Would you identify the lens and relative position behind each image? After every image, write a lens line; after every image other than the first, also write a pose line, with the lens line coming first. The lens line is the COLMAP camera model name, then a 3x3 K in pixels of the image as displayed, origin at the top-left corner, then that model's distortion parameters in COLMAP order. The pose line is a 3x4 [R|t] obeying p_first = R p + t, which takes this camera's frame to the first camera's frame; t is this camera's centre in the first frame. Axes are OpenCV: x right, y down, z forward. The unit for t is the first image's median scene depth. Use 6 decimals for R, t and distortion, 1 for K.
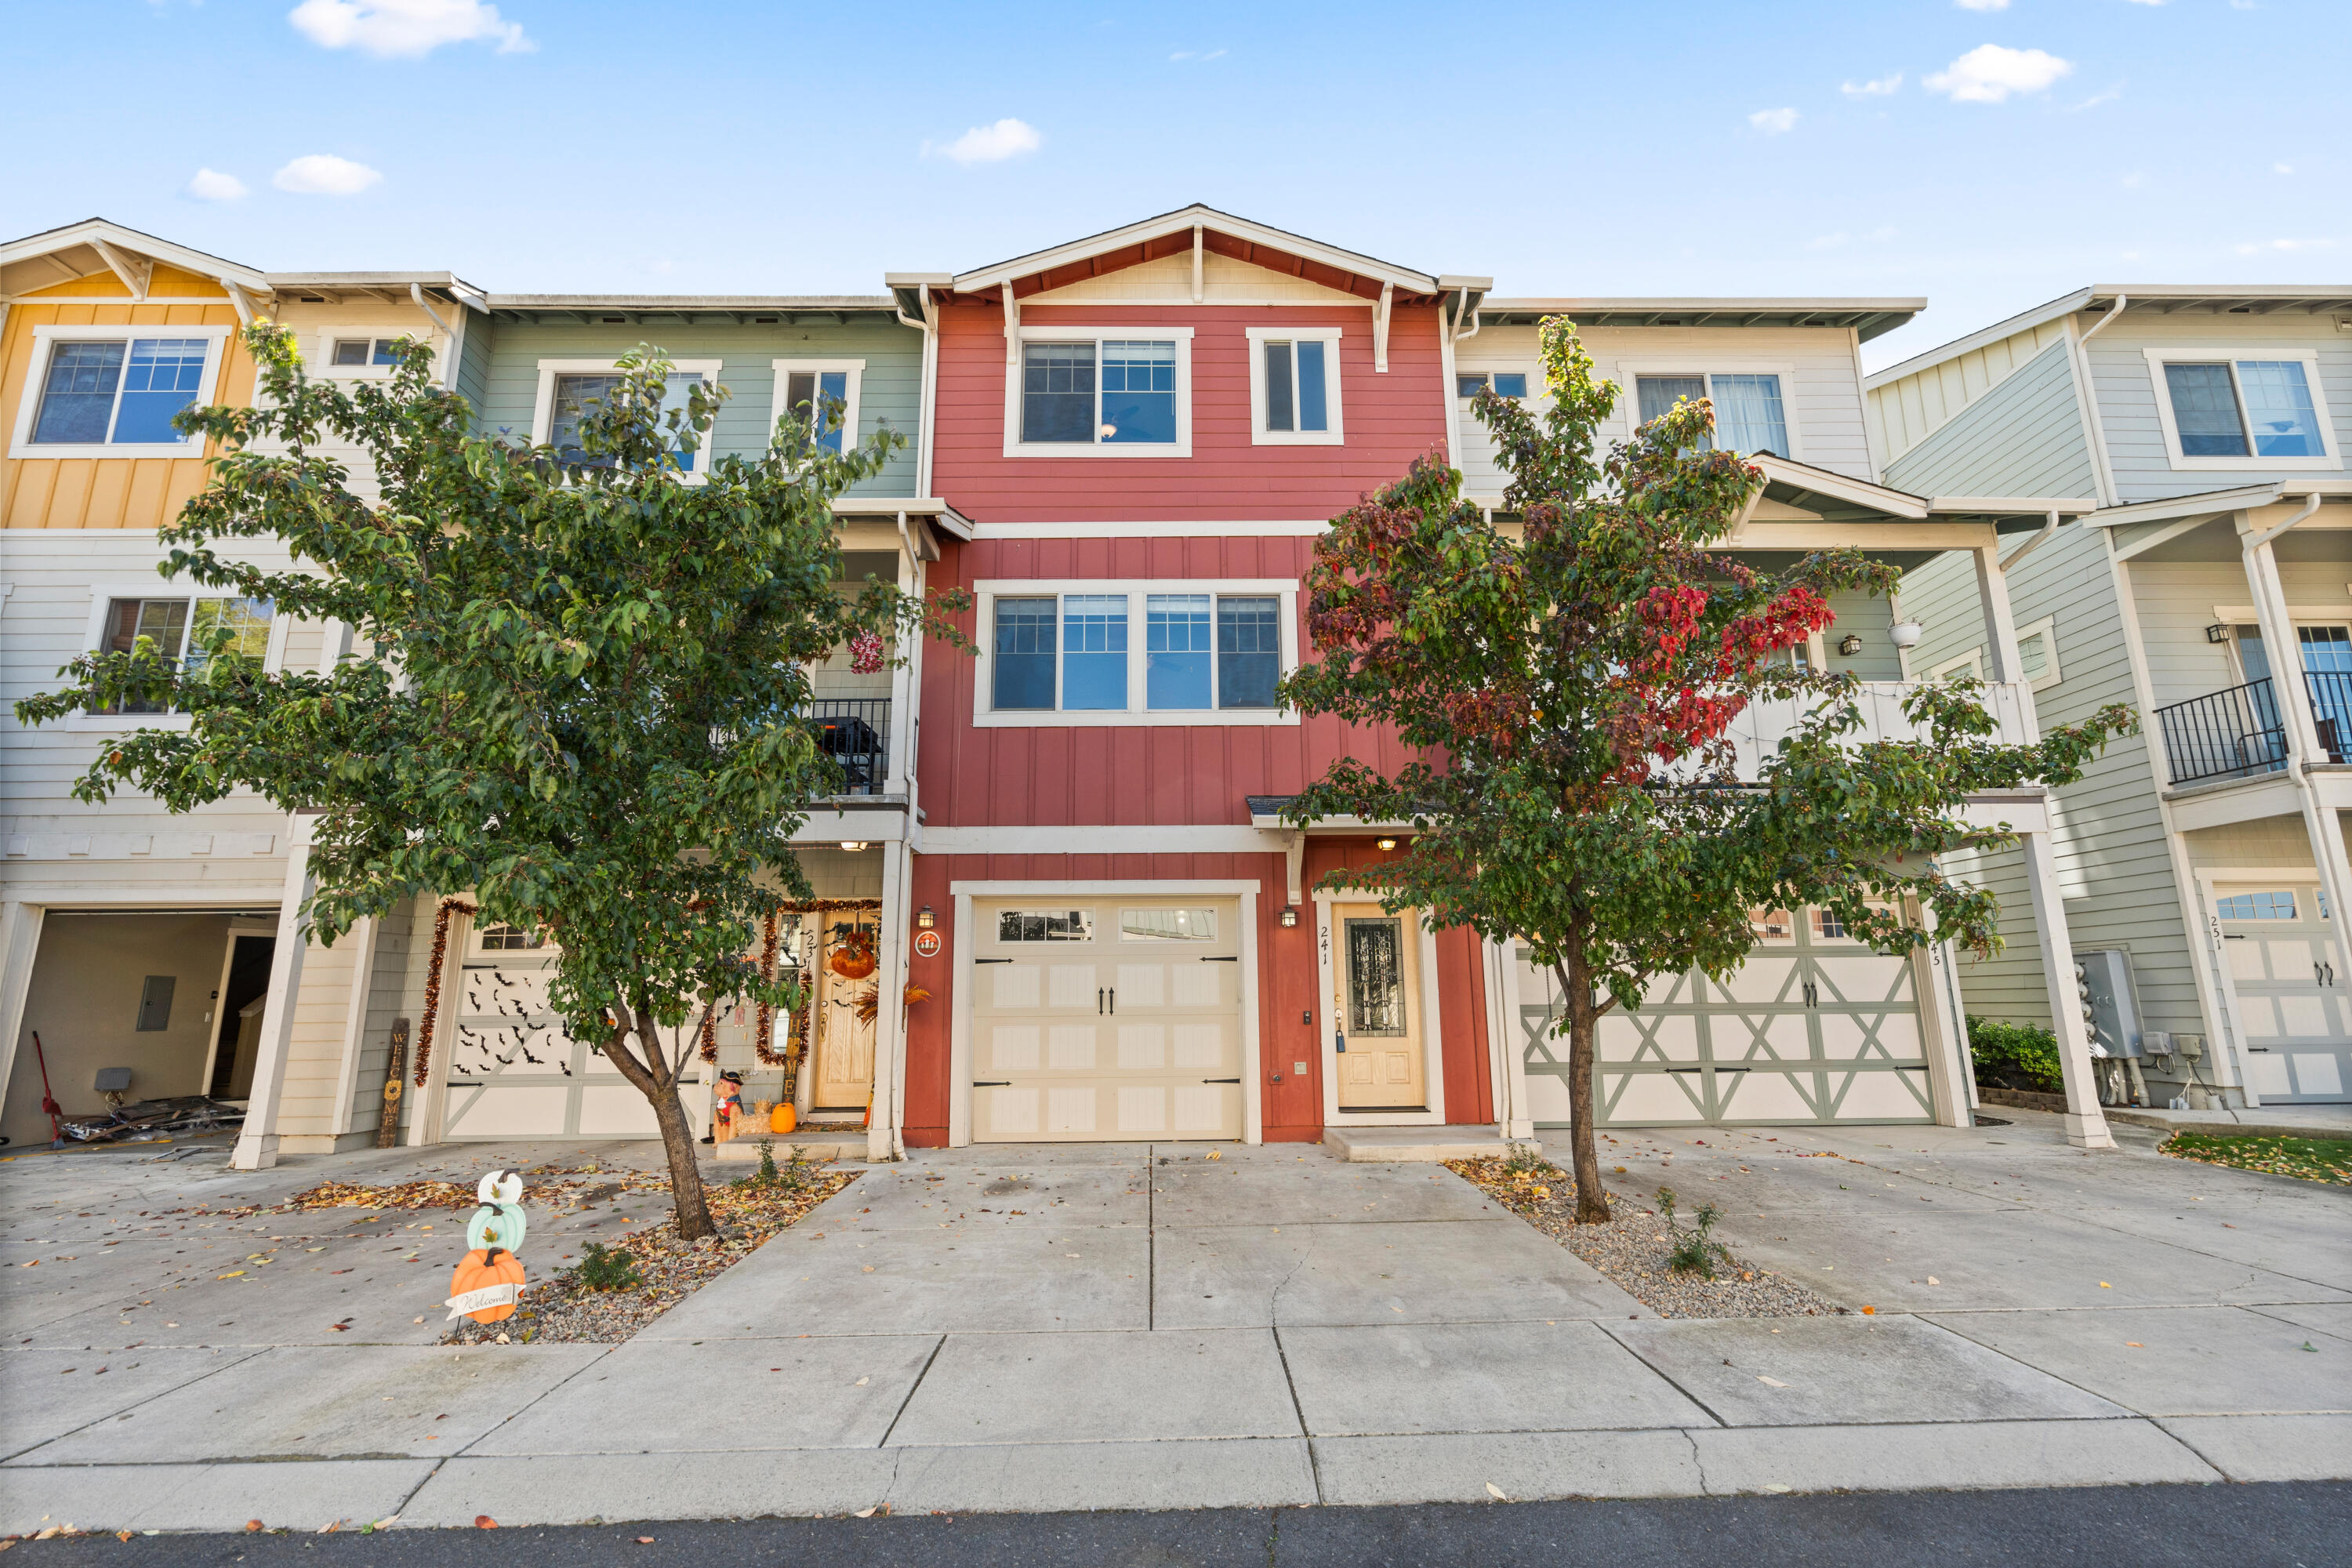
lens RADIAL K [[1067.1, 0, 1183.2], [0, 1067.1, 776.8], [0, 0, 1]] dist [-0.002484, 0.000681]
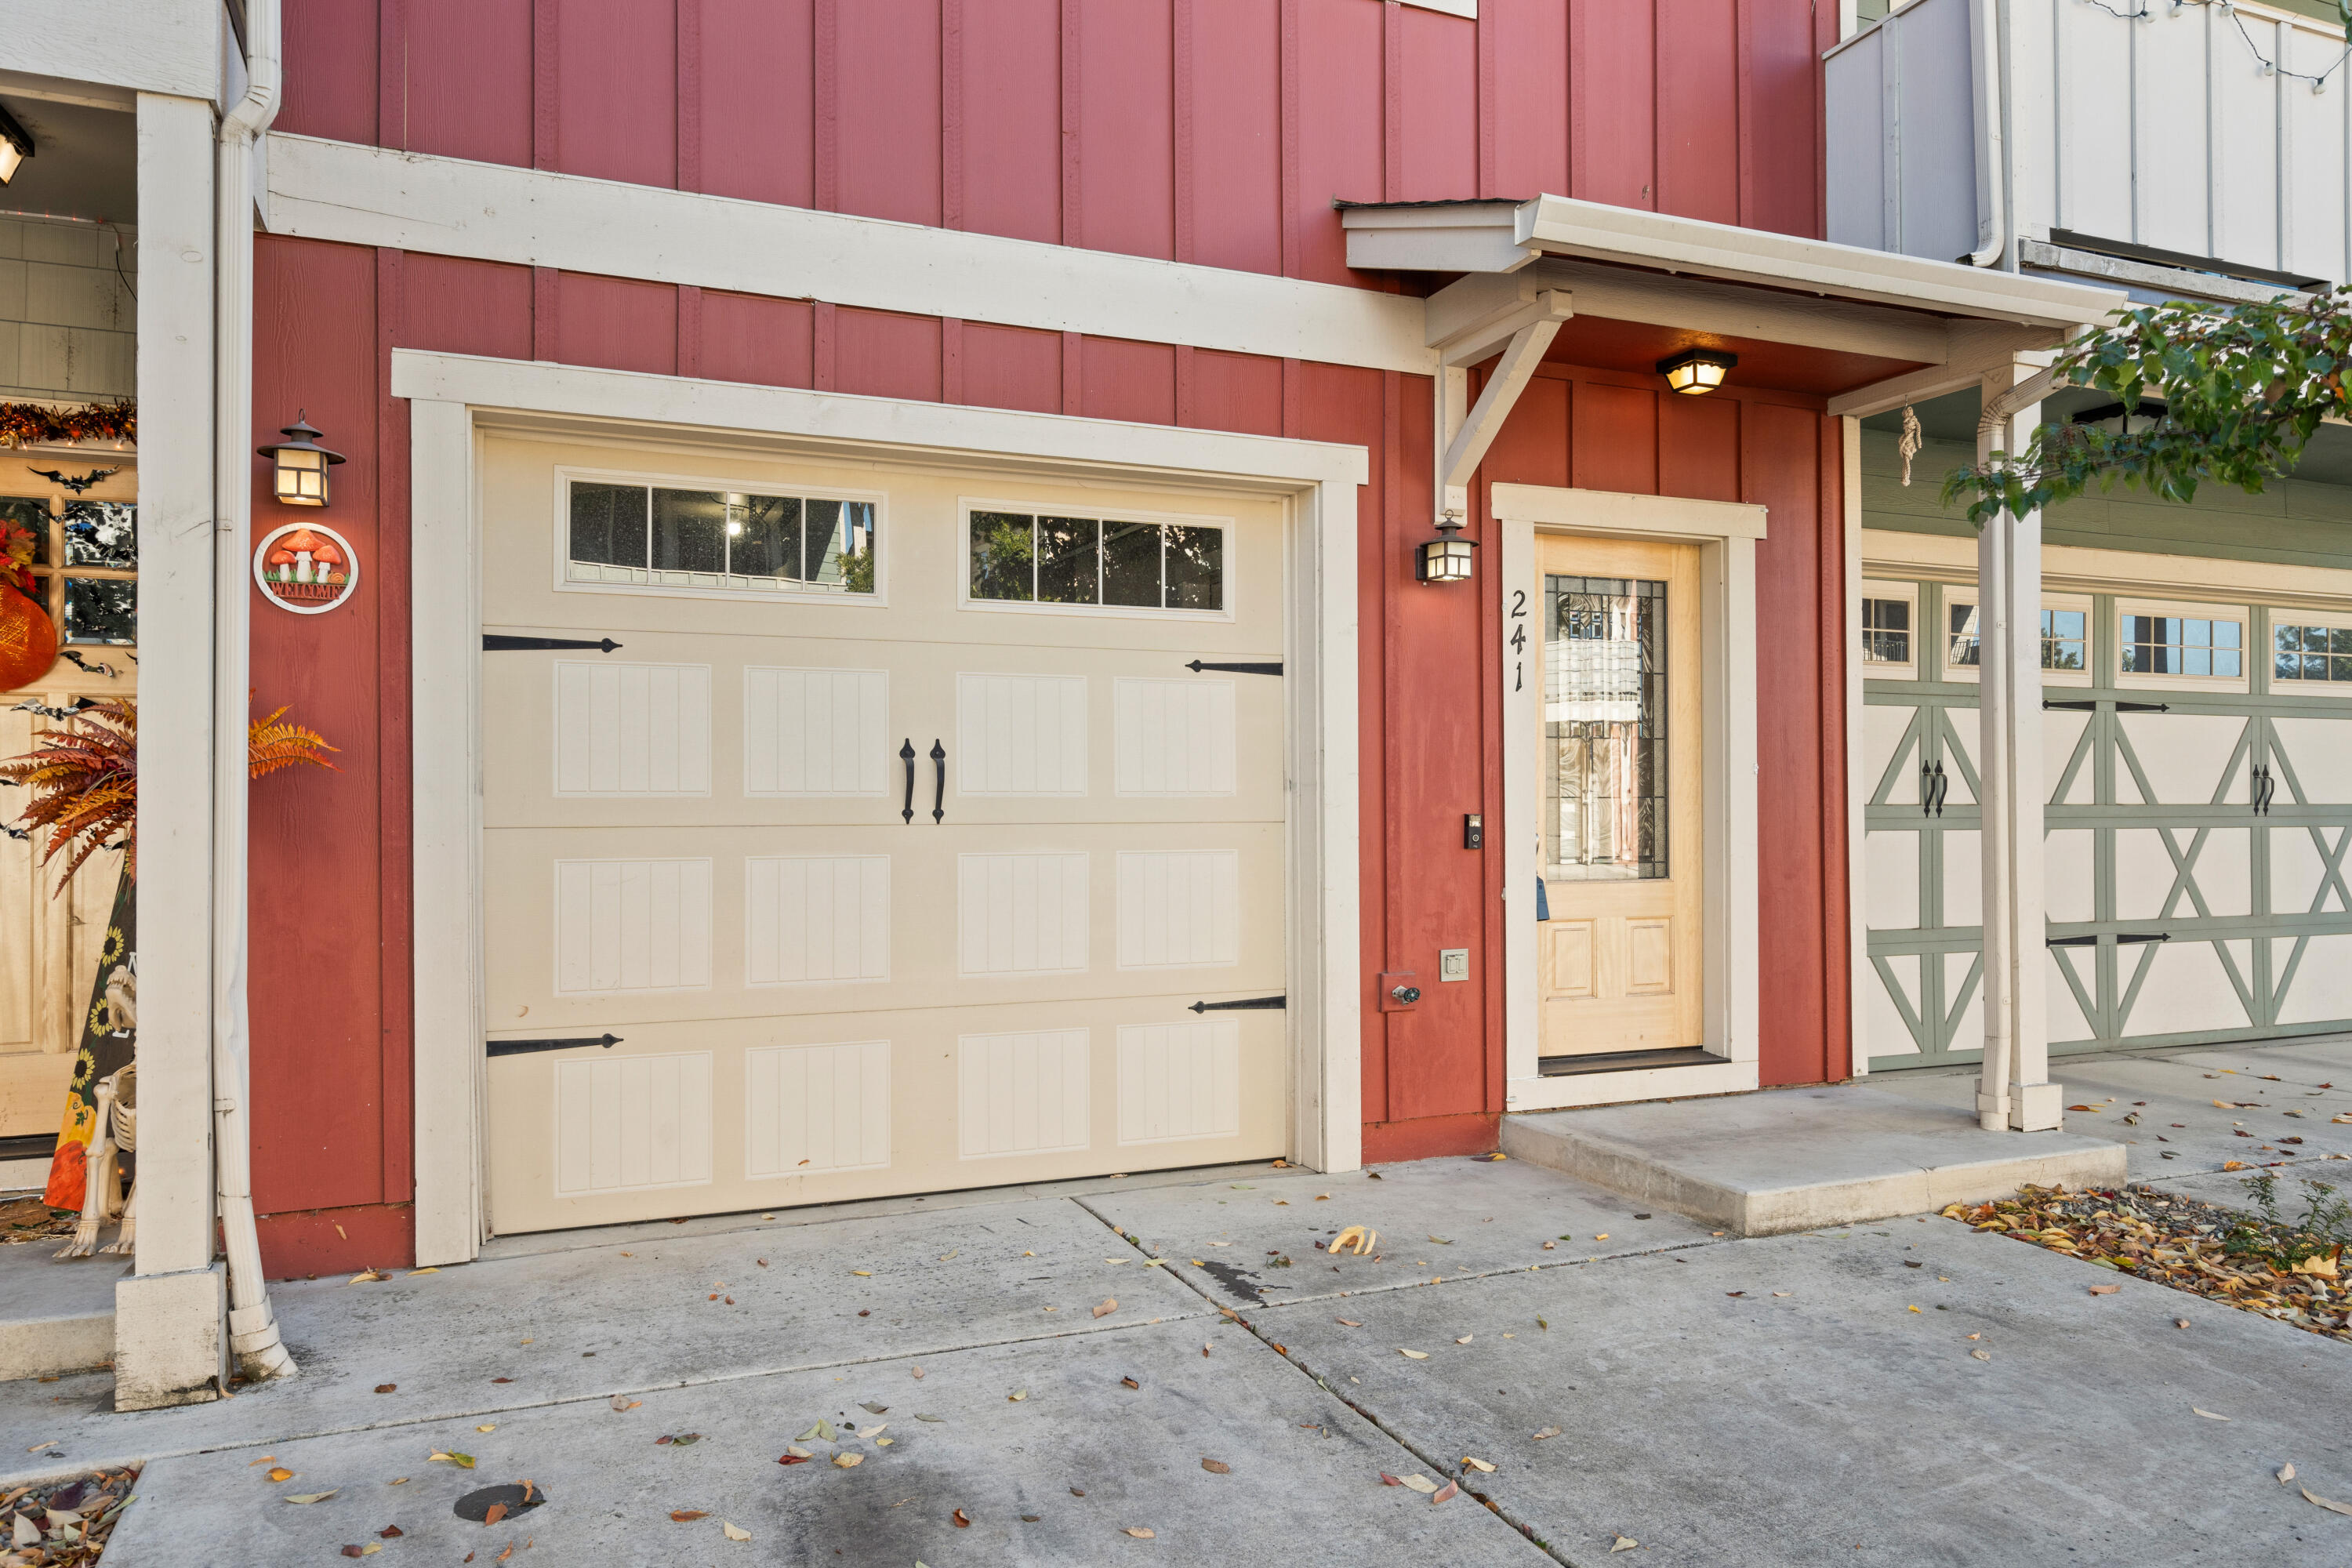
lens RADIAL K [[1622.1, 0, 1177.2], [0, 1622.1, 762.4], [0, 0, 1]] dist [0.000796, -0.001305]
pose [[0.927385, 0.018225, 0.373663, -0.184955], [-0.084610, 0.983150, 0.162040, 0.118523], [-0.364414, -0.181889, 0.913301, 0.522783]]
